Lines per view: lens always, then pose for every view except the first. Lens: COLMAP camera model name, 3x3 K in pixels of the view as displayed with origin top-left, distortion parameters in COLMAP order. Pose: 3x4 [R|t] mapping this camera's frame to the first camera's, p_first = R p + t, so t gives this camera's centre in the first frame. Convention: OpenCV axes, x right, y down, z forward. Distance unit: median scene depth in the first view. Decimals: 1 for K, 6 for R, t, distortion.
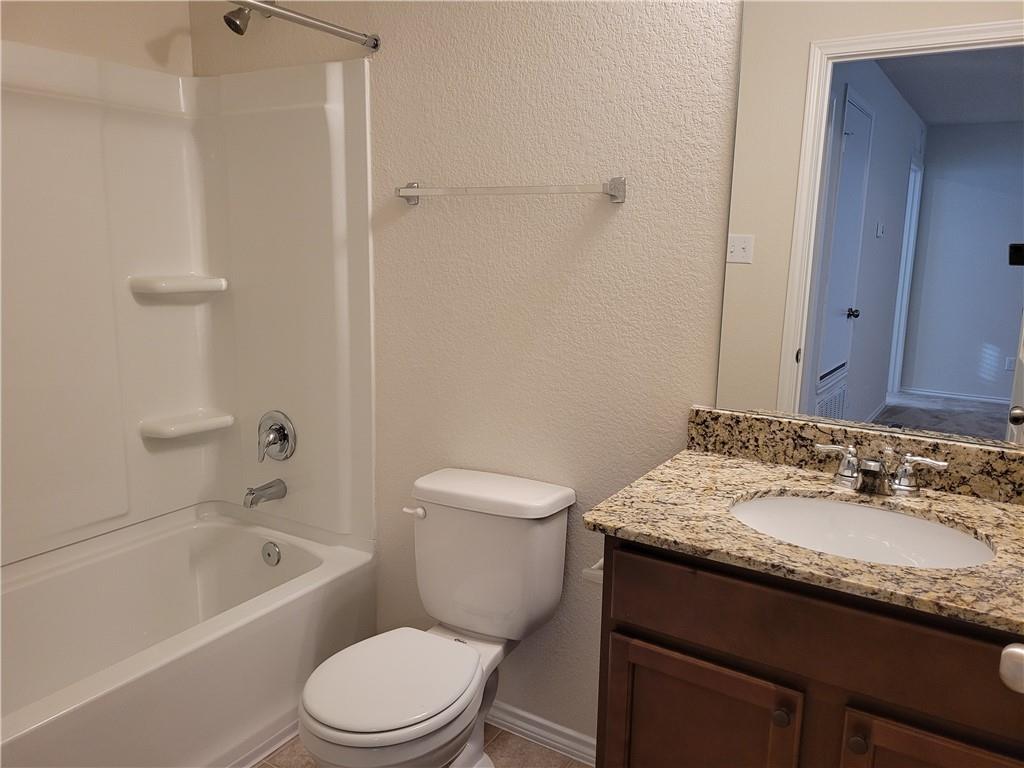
lens RADIAL K [[769.3, 0, 513.7], [0, 769.3, 383.2], [0, 0, 1]] dist [0.056443, -0.000969]
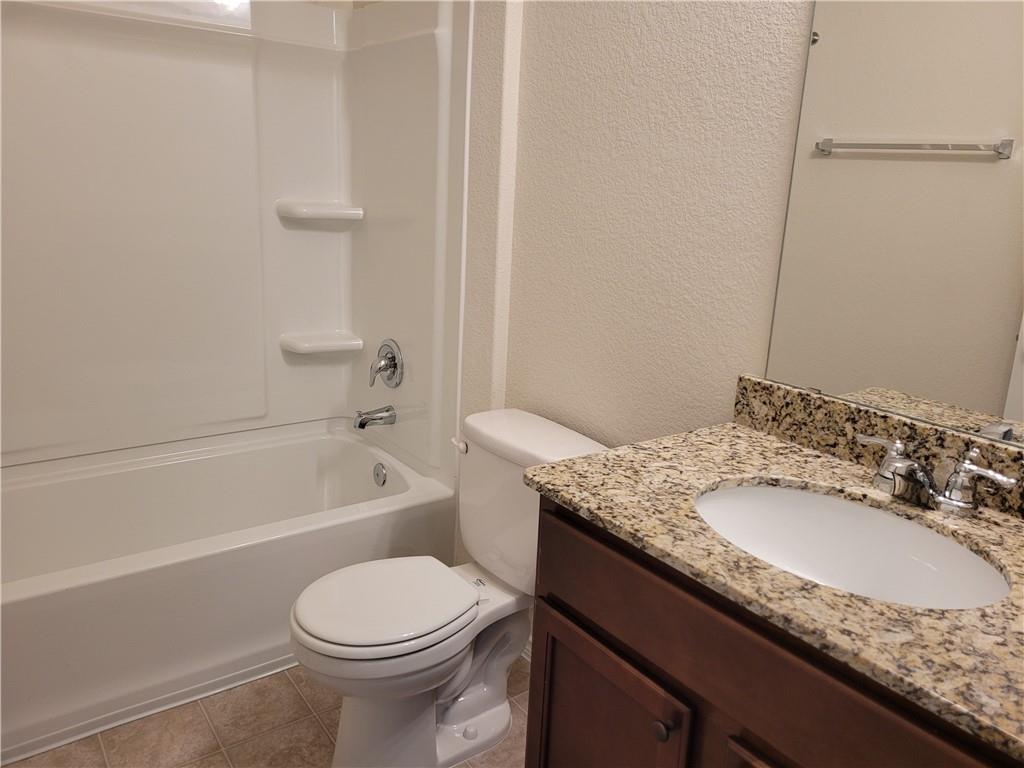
lens RADIAL K [[769.3, 0, 513.8], [0, 769.3, 383.5], [0, 0, 1]] dist [0.056443, -0.000969]
pose [[0.941178, 0.124643, -0.314082, 0.188849], [-0.108531, 0.991741, 0.068349, 0.005963], [0.320007, -0.030241, 0.946932, 0.072686]]
